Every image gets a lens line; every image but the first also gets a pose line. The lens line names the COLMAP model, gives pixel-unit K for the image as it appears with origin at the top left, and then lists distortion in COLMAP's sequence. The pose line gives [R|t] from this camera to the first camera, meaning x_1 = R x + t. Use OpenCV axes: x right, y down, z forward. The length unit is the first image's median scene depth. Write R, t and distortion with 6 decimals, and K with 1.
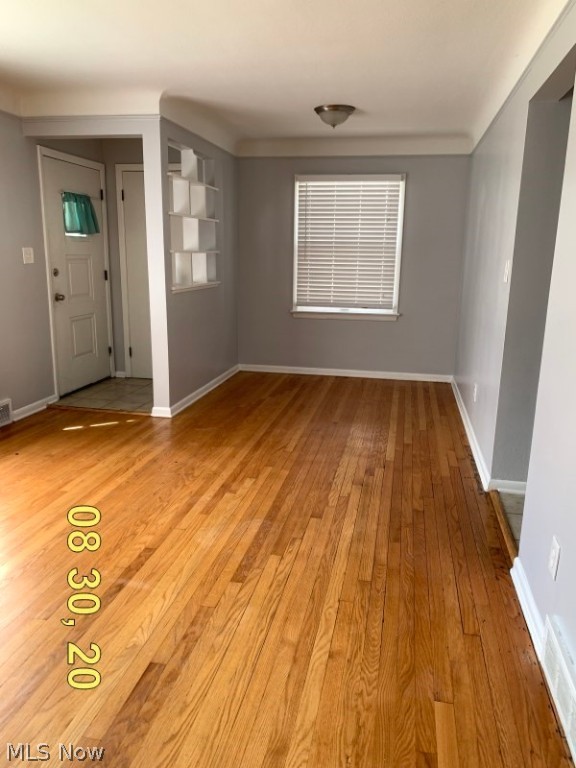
lens RADIAL K [[584.3, 0, 287.8], [0, 584.3, 384.1], [0, 0, 1]] dist [0.001878, 0.000915]
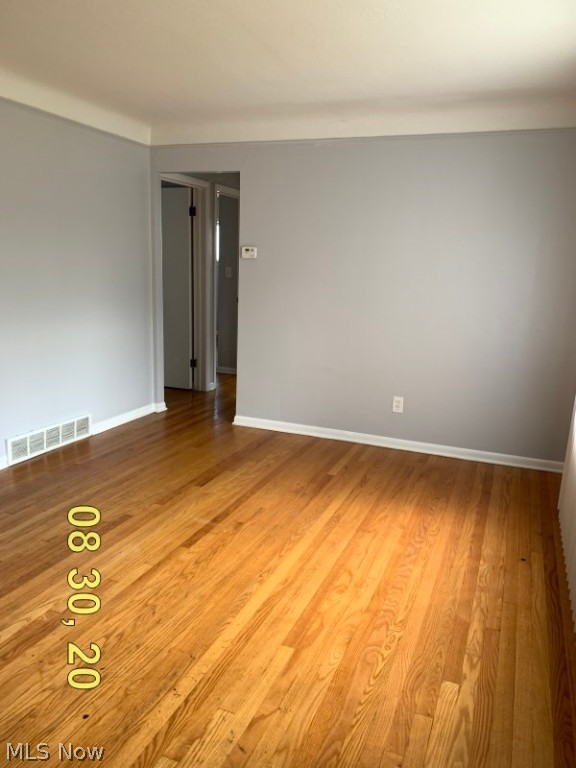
lens RADIAL K [[584.3, 0, 287.8], [0, 584.3, 384.6], [0, 0, 1]] dist [0.001878, 0.000915]
pose [[-0.981823, -0.082397, 0.170979, -0.553060], [-0.001768, 0.904781, 0.425874, -0.423319], [-0.189790, 0.417831, -0.888480, 1.713247]]
